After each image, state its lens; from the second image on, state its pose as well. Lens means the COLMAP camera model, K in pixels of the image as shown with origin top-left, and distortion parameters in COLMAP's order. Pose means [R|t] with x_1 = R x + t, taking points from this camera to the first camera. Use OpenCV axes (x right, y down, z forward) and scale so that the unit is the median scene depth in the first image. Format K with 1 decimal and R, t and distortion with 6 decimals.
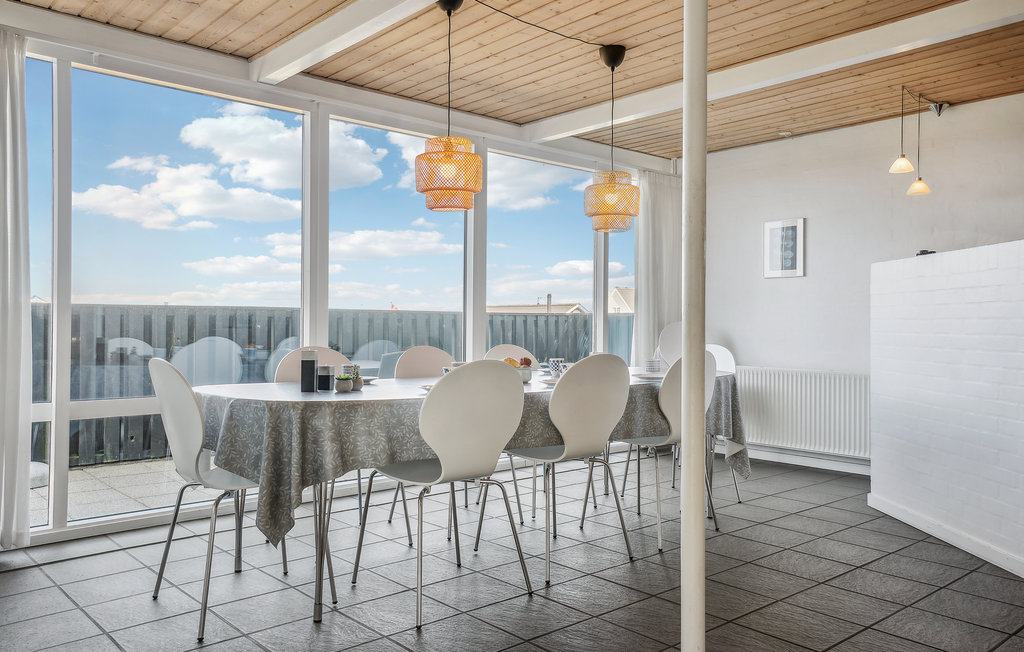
lens RADIAL K [[803.6, 0, 512.0], [0, 803.6, 326.0], [0, 0, 1]] dist [0.003241, 0.000475]
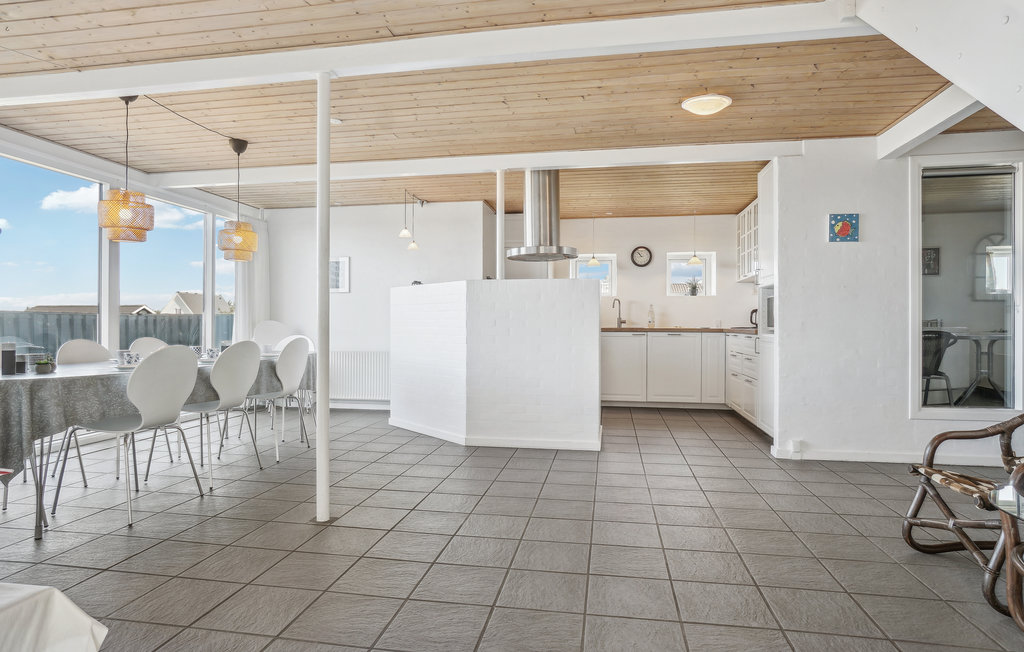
lens RADIAL K [[564.1, 0, 512.0], [0, 564.1, 326.0], [0, 0, 1]] dist [0.000179, 0.000072]
pose [[0.785957, -0.001485, 0.618279, -0.151821], [-0.003037, 0.999976, 0.006263, -0.003630], [-0.618273, -0.006801, 0.785934, -0.192434]]
